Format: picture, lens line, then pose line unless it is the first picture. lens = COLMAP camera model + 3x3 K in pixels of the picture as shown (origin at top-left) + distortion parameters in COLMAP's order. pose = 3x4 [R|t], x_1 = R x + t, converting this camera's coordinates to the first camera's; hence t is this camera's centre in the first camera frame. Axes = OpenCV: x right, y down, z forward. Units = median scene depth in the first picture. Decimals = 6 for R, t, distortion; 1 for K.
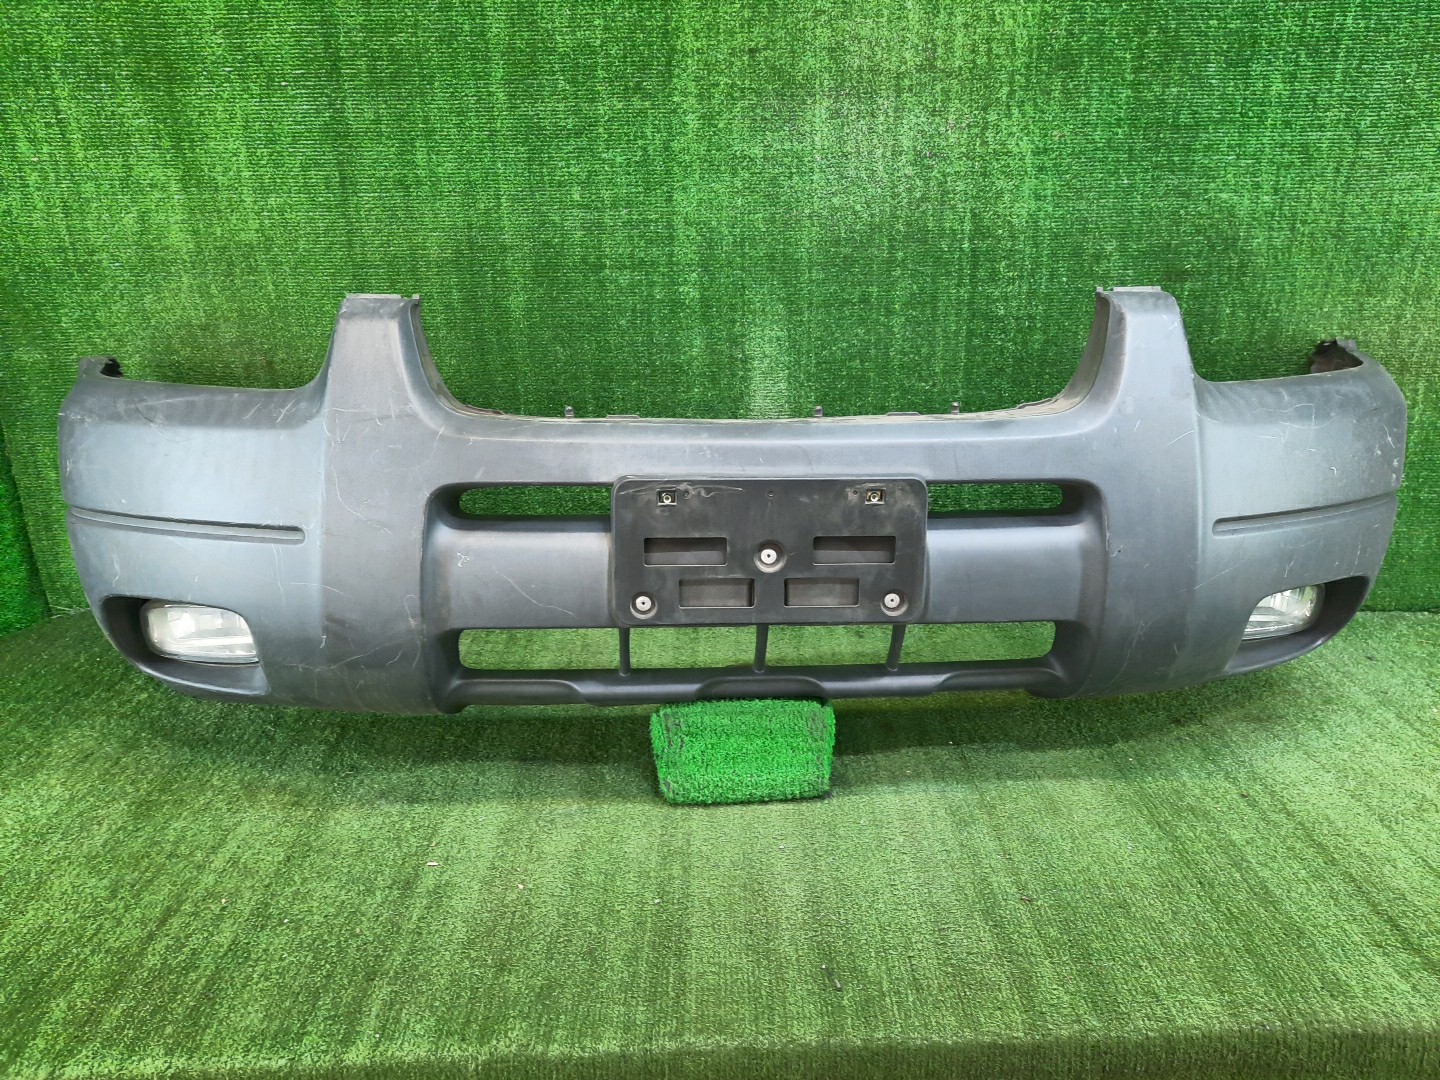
lens RADIAL K [[1056.7, 0, 720.0], [0, 1056.7, 540.0], [0, 0, 1]] dist [0.037716, -0.032335]
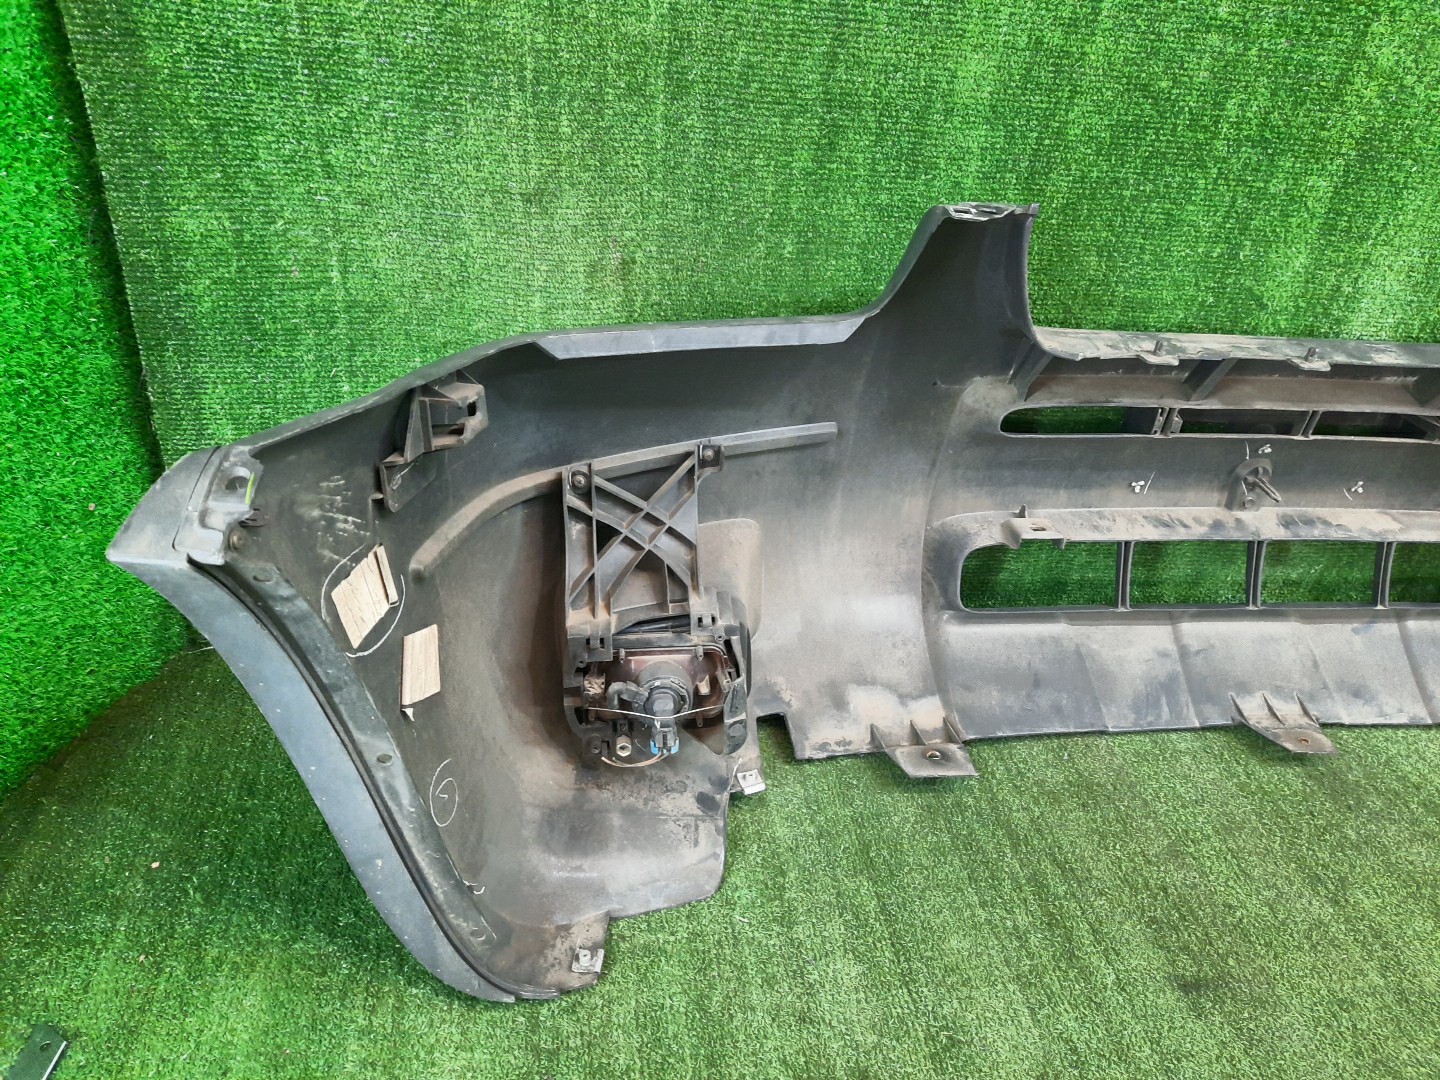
lens RADIAL K [[1056.7, 0, 720.0], [0, 1056.7, 540.0], [0, 0, 1]] dist [0.037716, -0.032335]
pose [[0.984820, 0.019317, 0.172500, -0.651320], [-0.057073, 0.974568, 0.216703, -0.201035], [-0.163927, -0.223259, 0.960876, 0.560316]]
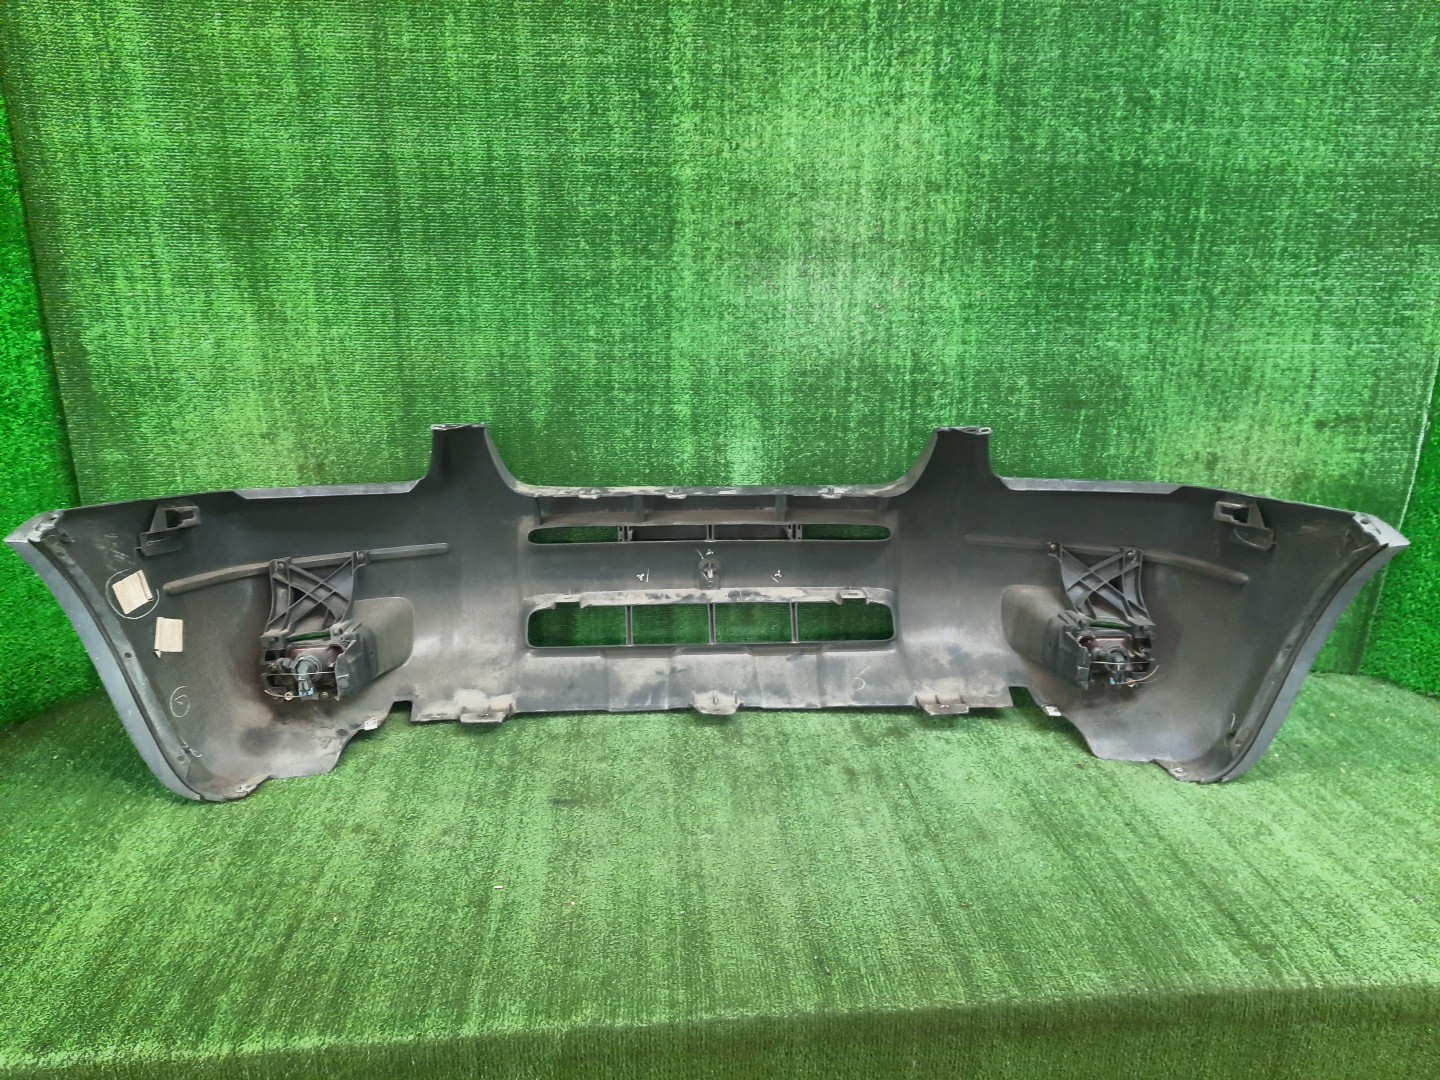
lens RADIAL K [[1046.9, 0, 718.1], [0, 1046.9, 534.6], [0, 0, 1]] dist [0.068710, -0.087093]
pose [[0.997724, 0.005572, 0.067201, -0.090868], [-0.002687, 0.999073, -0.042955, -0.054084], [-0.067378, 0.042677, 0.996814, -0.258159]]
